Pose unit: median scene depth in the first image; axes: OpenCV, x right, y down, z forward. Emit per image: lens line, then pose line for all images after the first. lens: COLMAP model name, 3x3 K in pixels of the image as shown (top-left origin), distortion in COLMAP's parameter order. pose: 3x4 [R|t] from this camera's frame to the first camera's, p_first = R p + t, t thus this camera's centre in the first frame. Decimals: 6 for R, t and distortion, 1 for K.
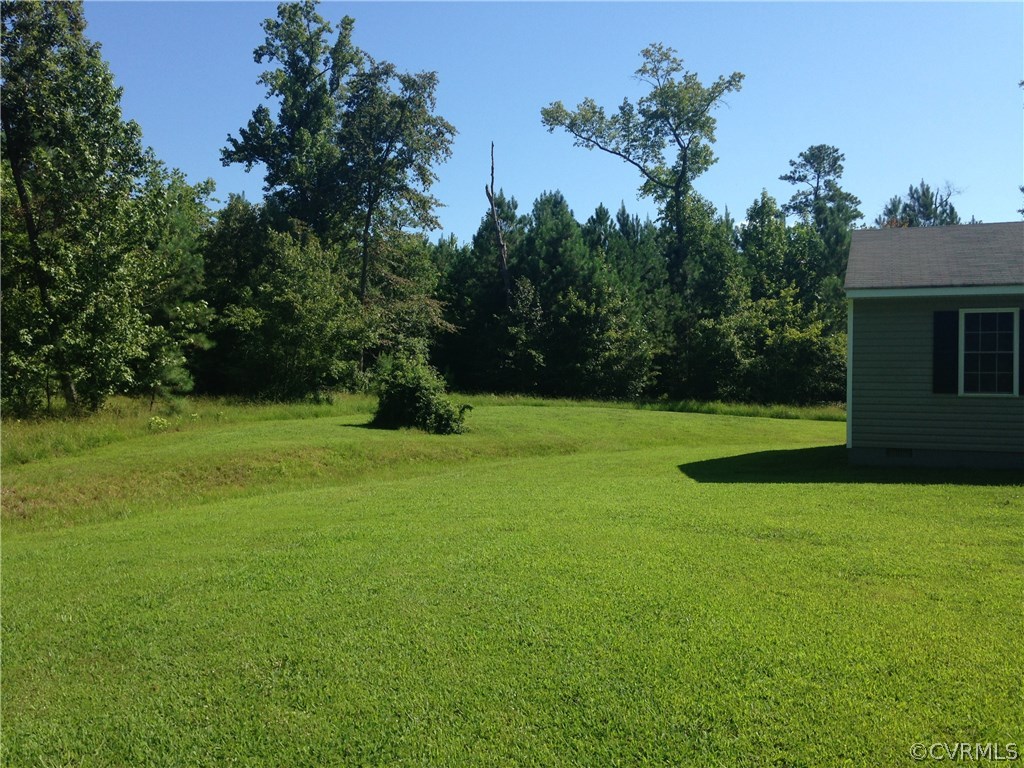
lens RADIAL K [[909.3, 0, 512.0], [0, 909.3, 384.0], [0, 0, 1]] dist [0.117882, -0.178151]
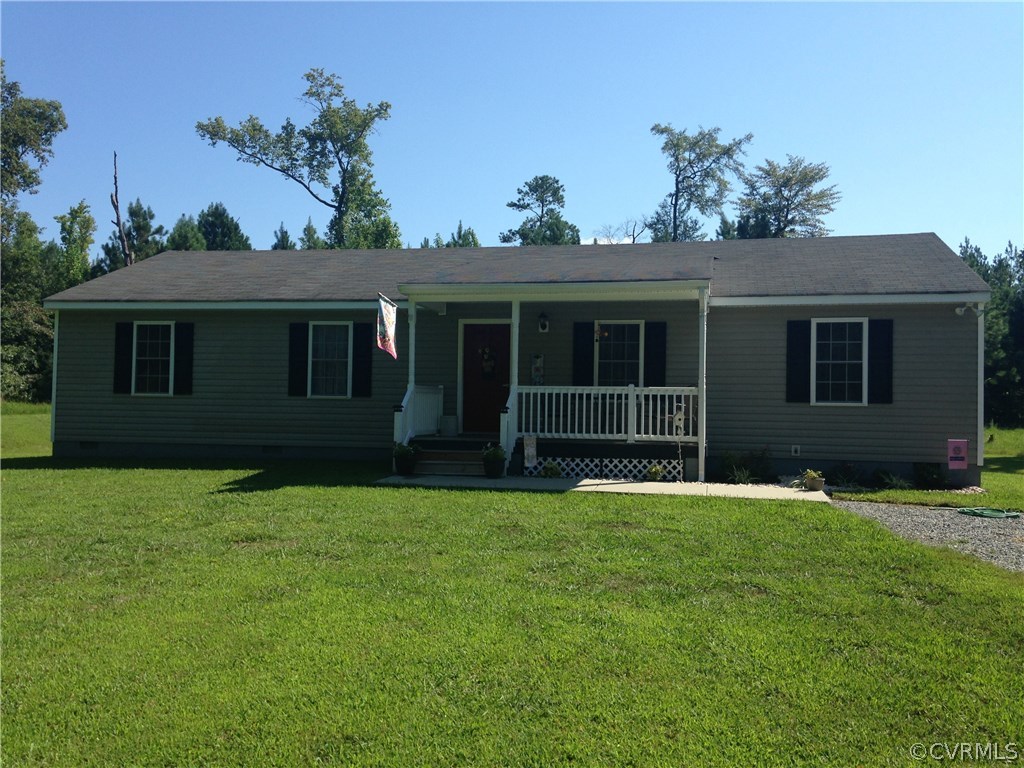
lens RADIAL K [[909.3, 0, 512.0], [0, 909.3, 384.0], [0, 0, 1]] dist [0.117882, -0.178151]
pose [[0.988532, 0.014387, 0.150326, 0.220265], [-0.011622, 0.999747, -0.019260, 0.004367], [-0.150565, 0.017292, 0.988449, -0.056058]]
